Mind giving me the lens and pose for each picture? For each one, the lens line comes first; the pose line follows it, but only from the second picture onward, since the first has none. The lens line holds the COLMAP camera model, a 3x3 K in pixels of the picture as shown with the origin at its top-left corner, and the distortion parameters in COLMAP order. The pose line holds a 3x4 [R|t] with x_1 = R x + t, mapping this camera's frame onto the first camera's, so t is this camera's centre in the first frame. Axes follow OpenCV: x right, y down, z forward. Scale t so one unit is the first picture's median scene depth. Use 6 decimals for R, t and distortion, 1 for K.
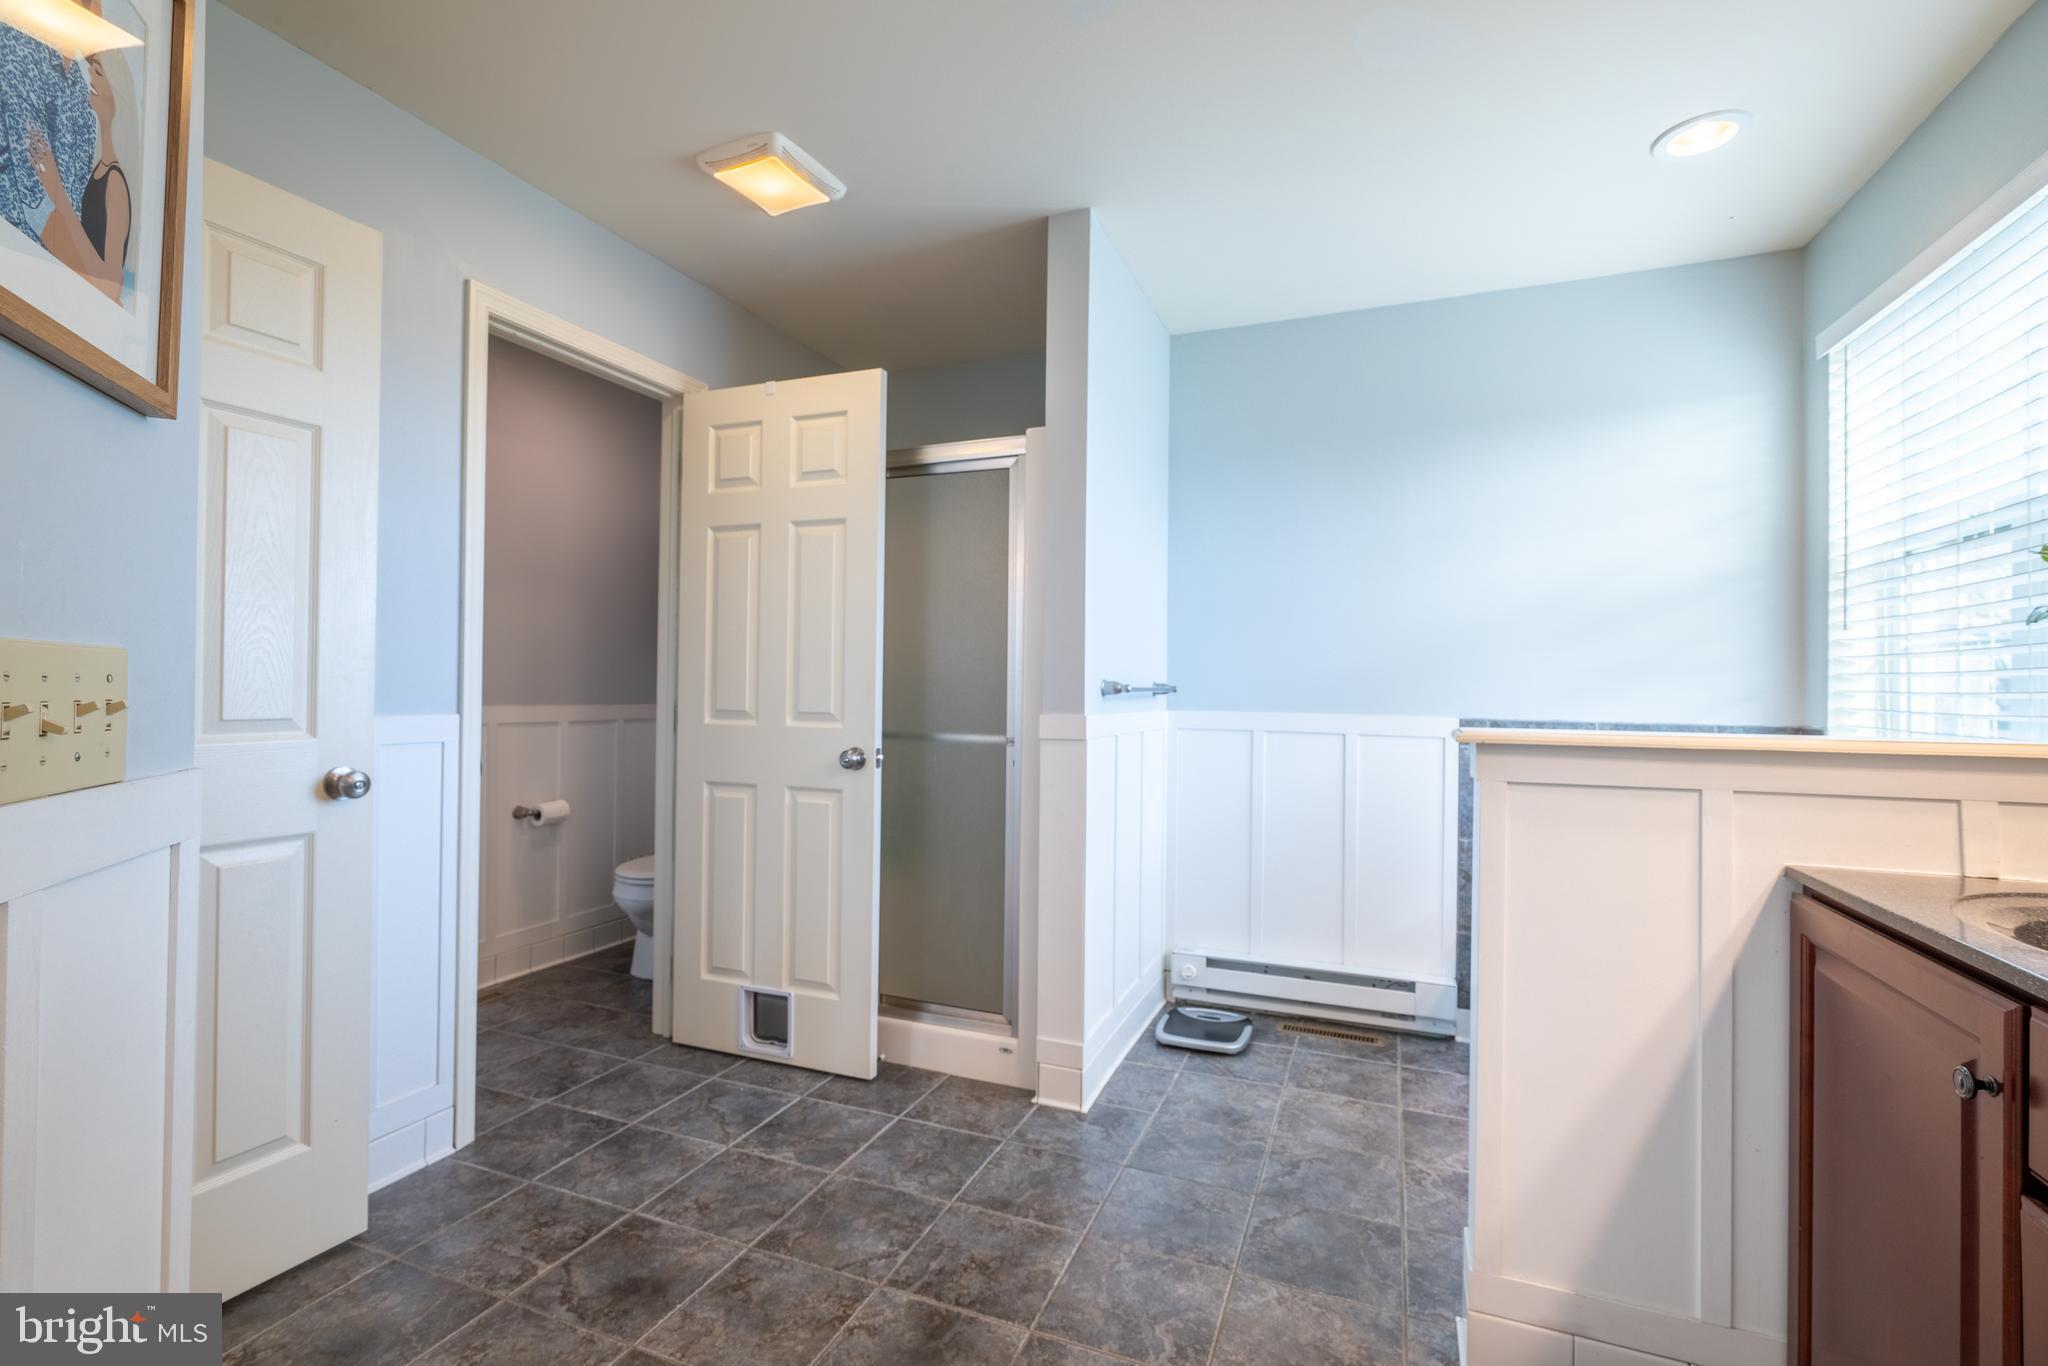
lens RADIAL K [[913.2, 0, 1015.7], [0, 913.2, 679.8], [0, 0, 1]] dist [-0.000355, 0.000451]
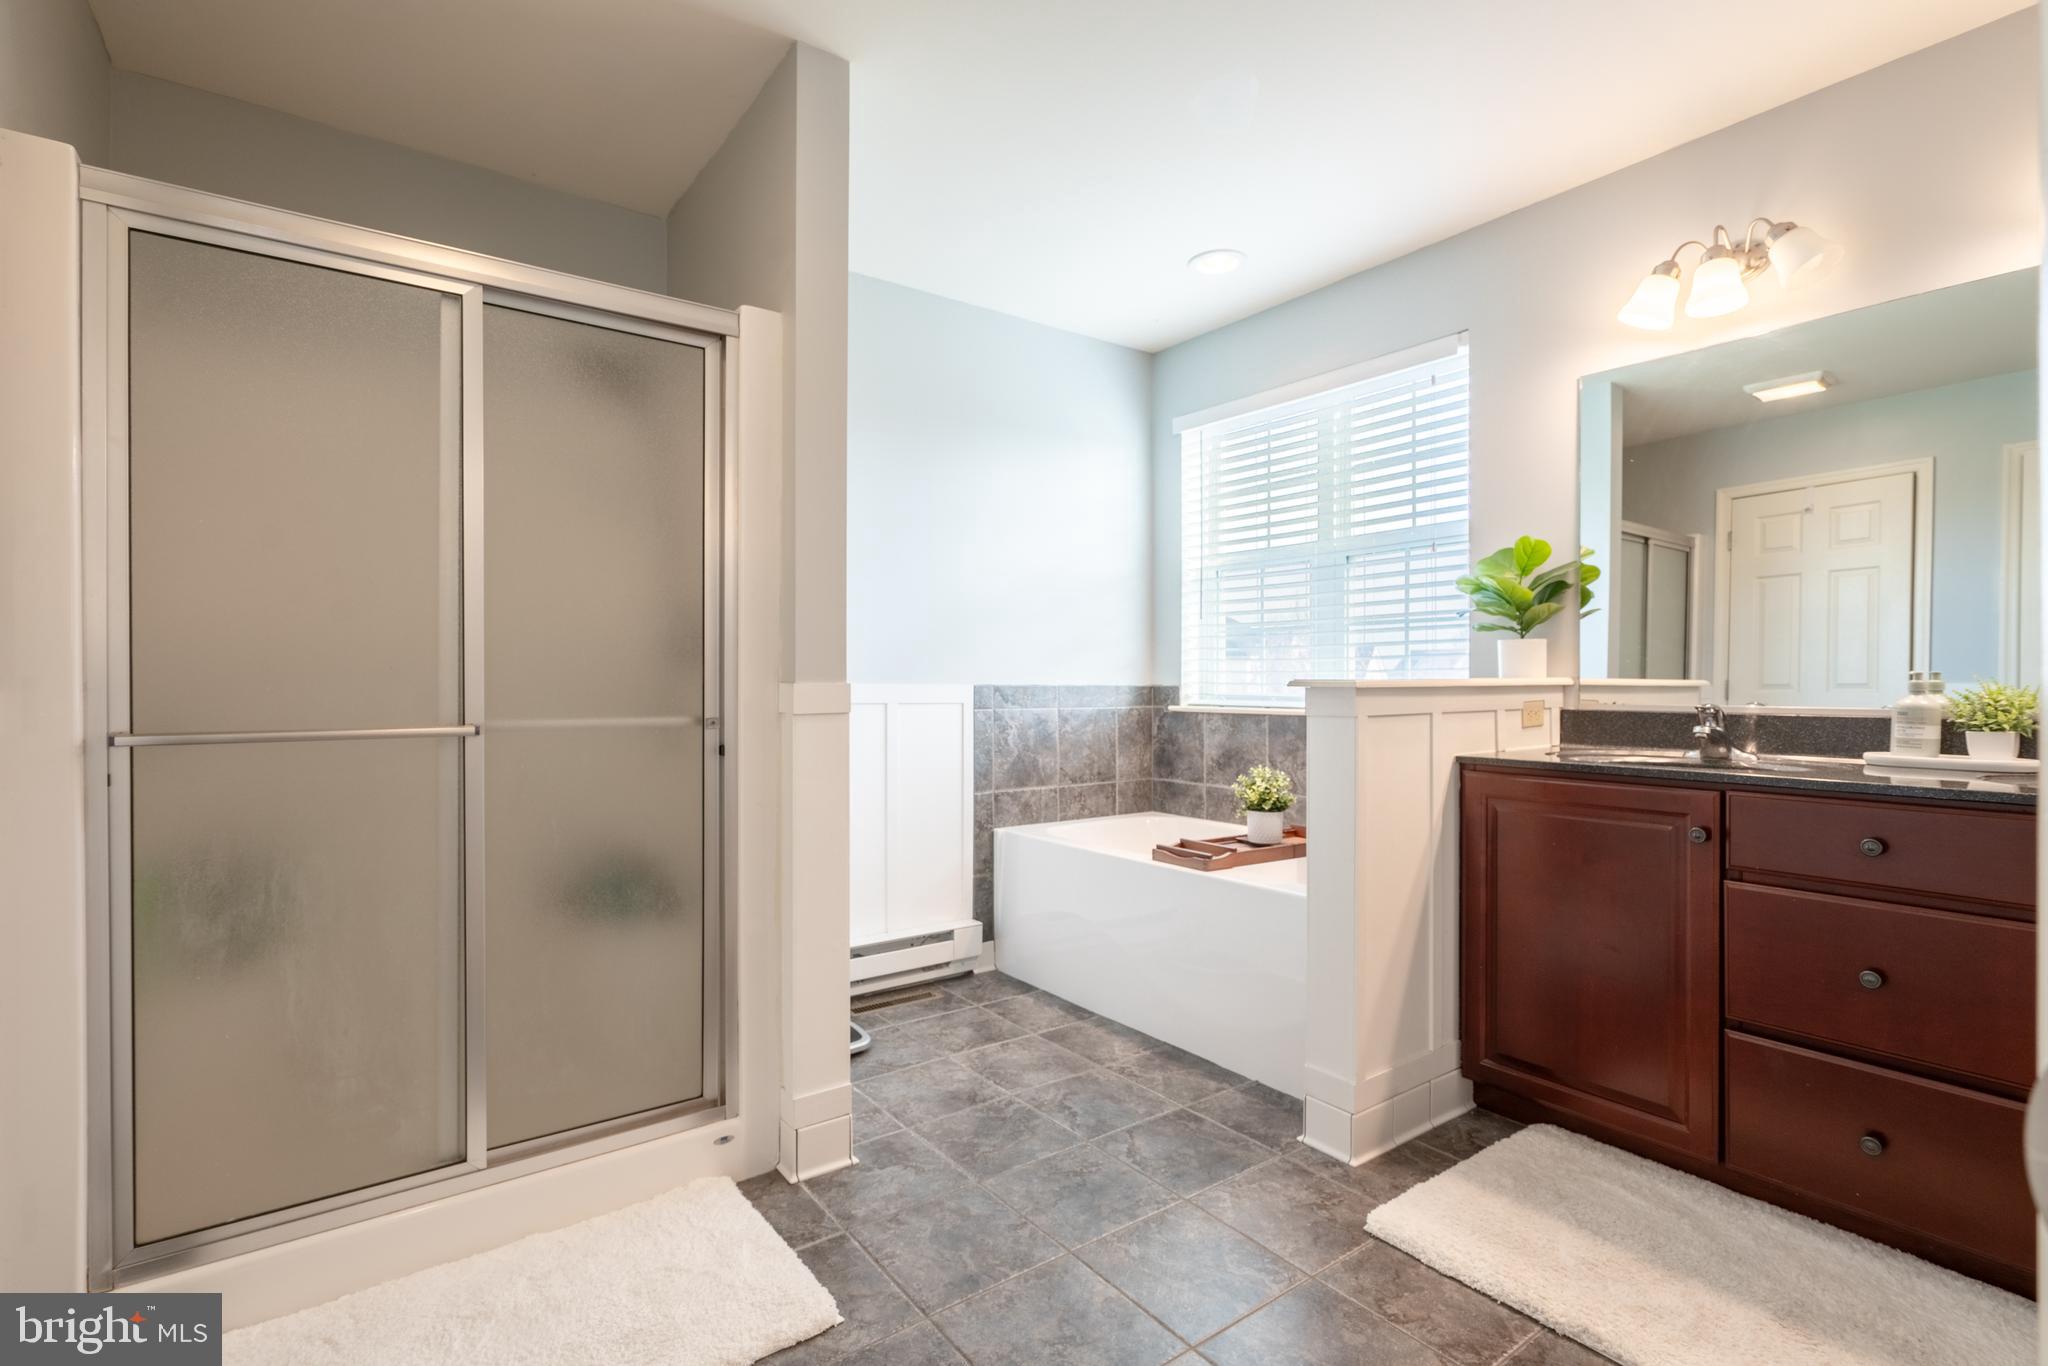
lens RADIAL K [[940.7, 0, 973.7], [0, 940.7, 677.5], [0, 0, 1]] dist [-0.003286, -0.000076]
pose [[0.541986, -0.007829, 0.840351, -0.569639], [0.002429, 0.999967, 0.007749, 0.027612], [-0.840384, -0.002158, 0.541987, 0.442976]]
